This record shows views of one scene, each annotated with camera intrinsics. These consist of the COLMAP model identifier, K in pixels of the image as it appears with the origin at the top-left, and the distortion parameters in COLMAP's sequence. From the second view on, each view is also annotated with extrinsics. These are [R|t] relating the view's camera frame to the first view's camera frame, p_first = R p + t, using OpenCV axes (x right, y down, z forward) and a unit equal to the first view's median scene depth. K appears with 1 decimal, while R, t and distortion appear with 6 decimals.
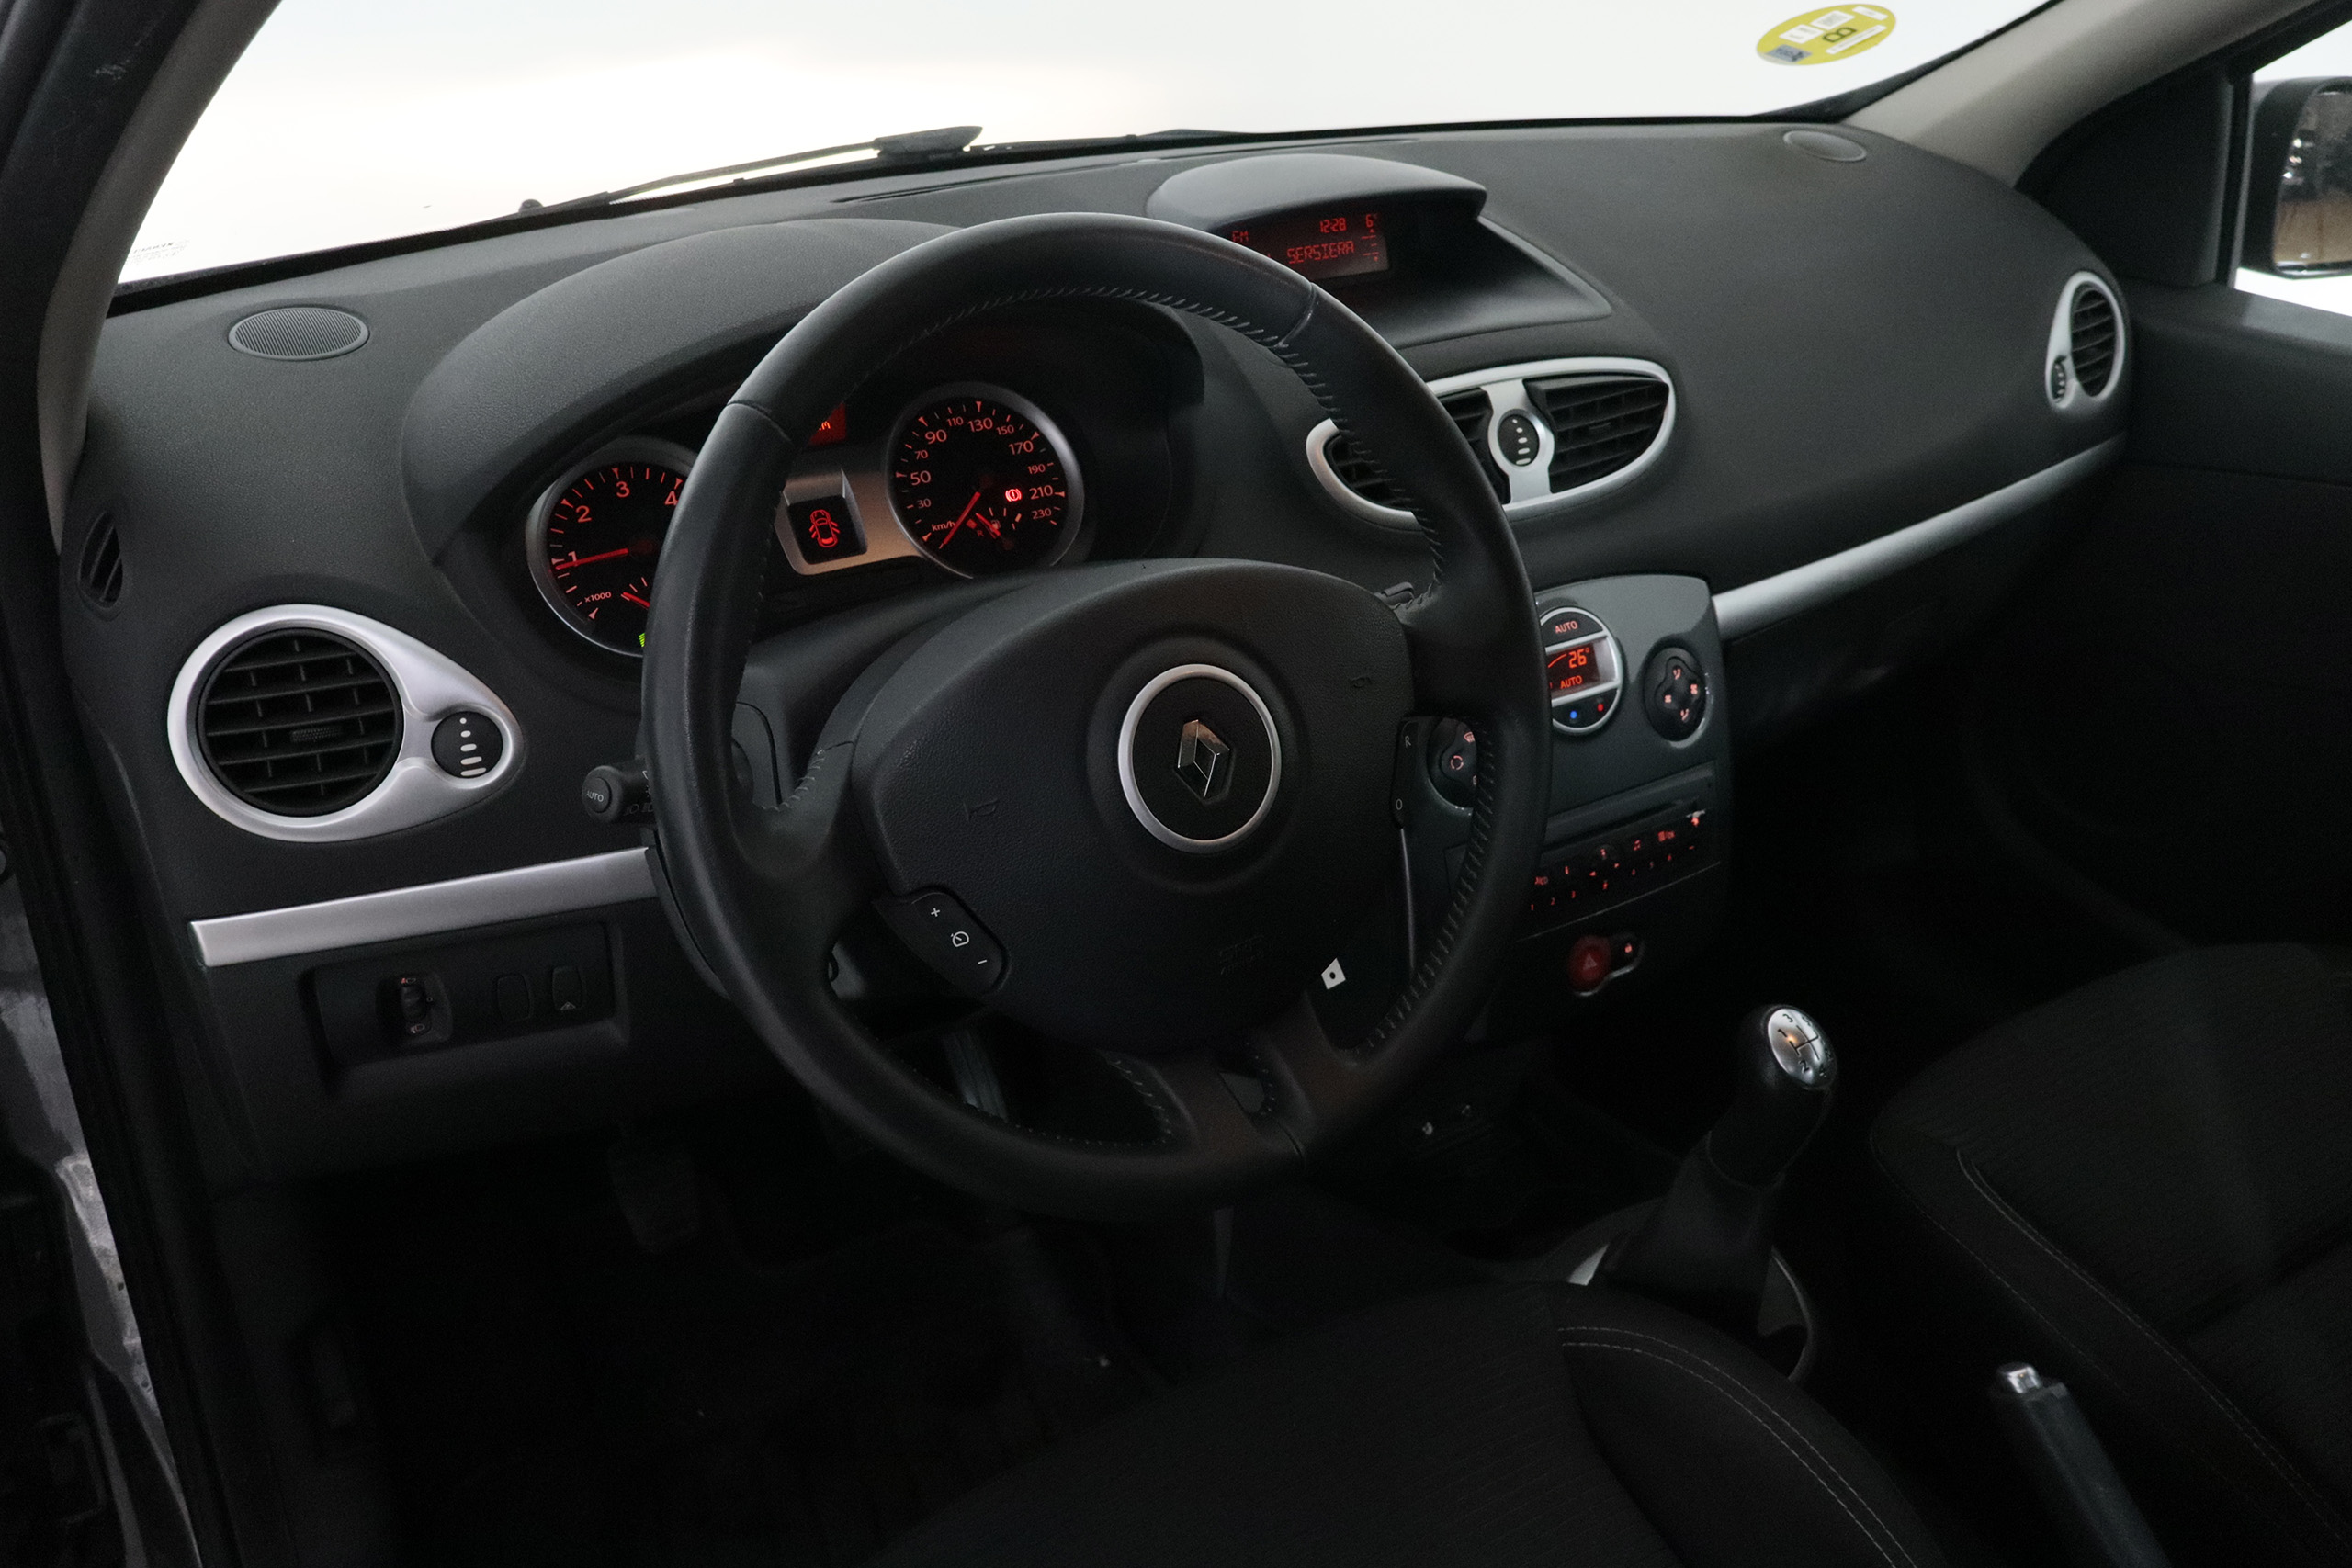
lens RADIAL K [[1990.0, 0, 1176.0], [0, 1990.0, 784.0], [0, 0, 1]] dist [-0.000680, 0.013156]
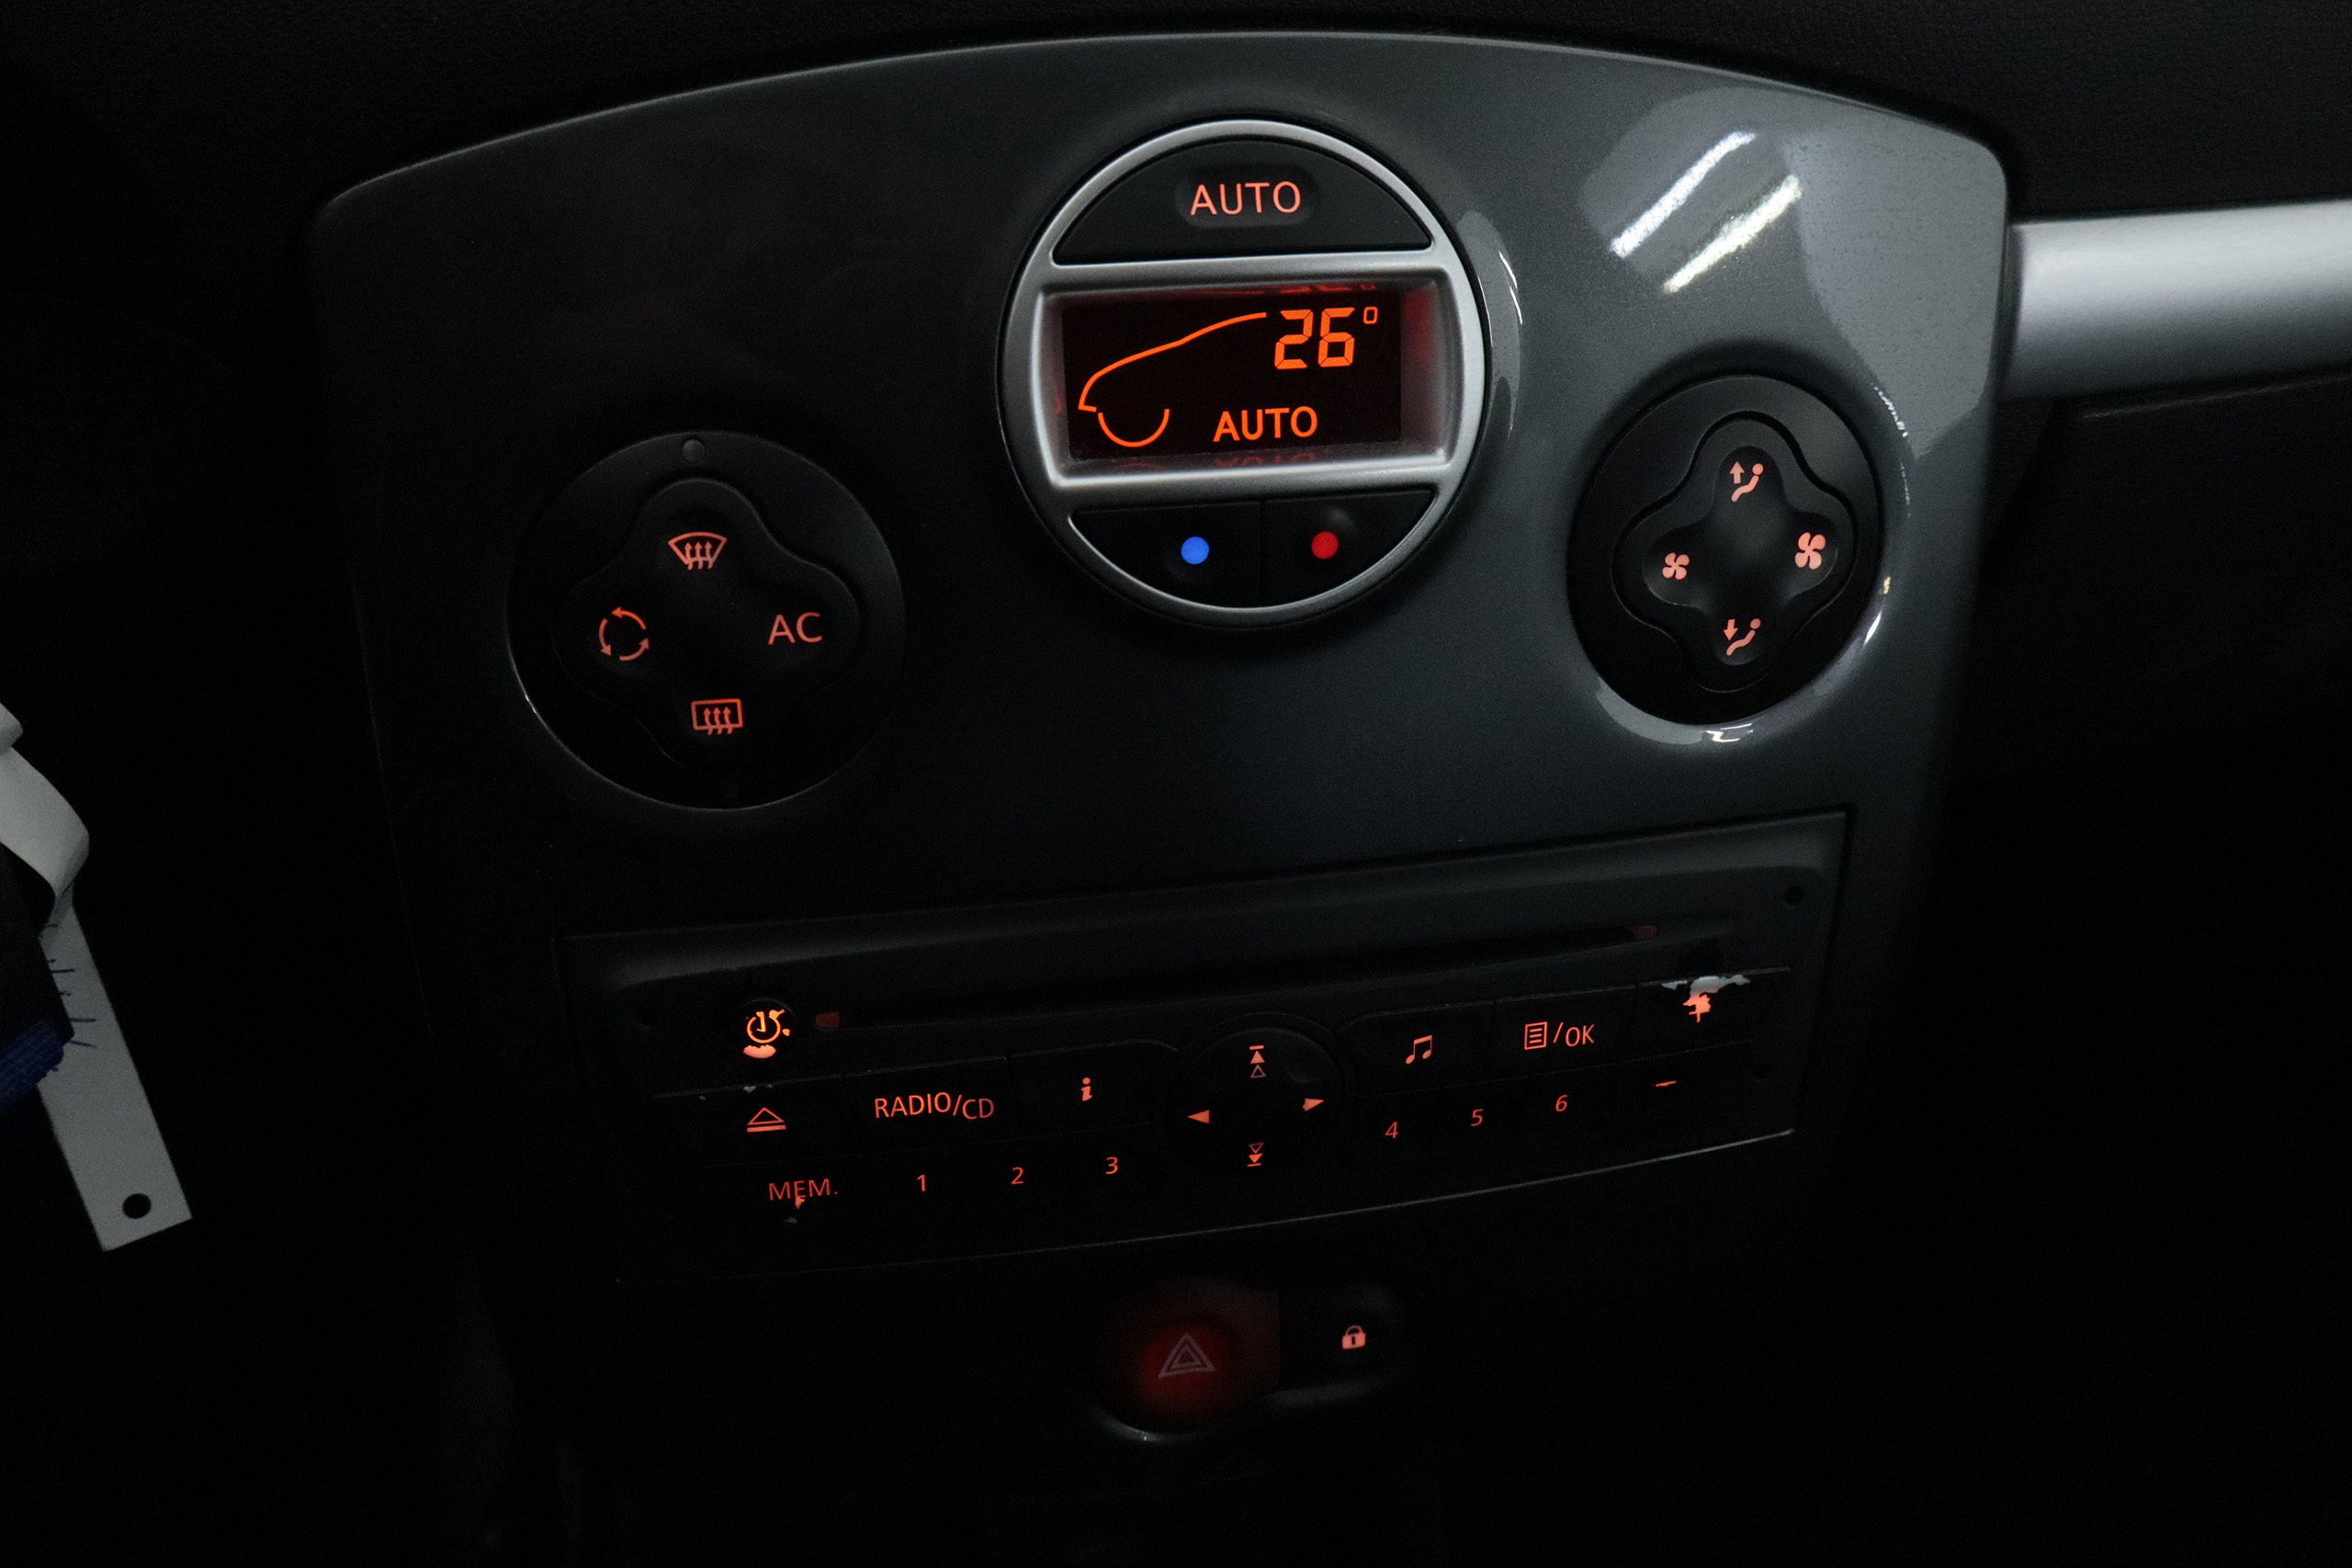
lens RADIAL K [[1990.0, 0, 1176.0], [0, 1990.0, 784.0], [0, 0, 1]] dist [-0.000680, 0.013156]
pose [[0.926734, 0.260989, -0.270275, 0.282643], [-0.204580, 0.953889, 0.219642, -0.063810], [0.315137, -0.148257, 0.937395, 0.775026]]
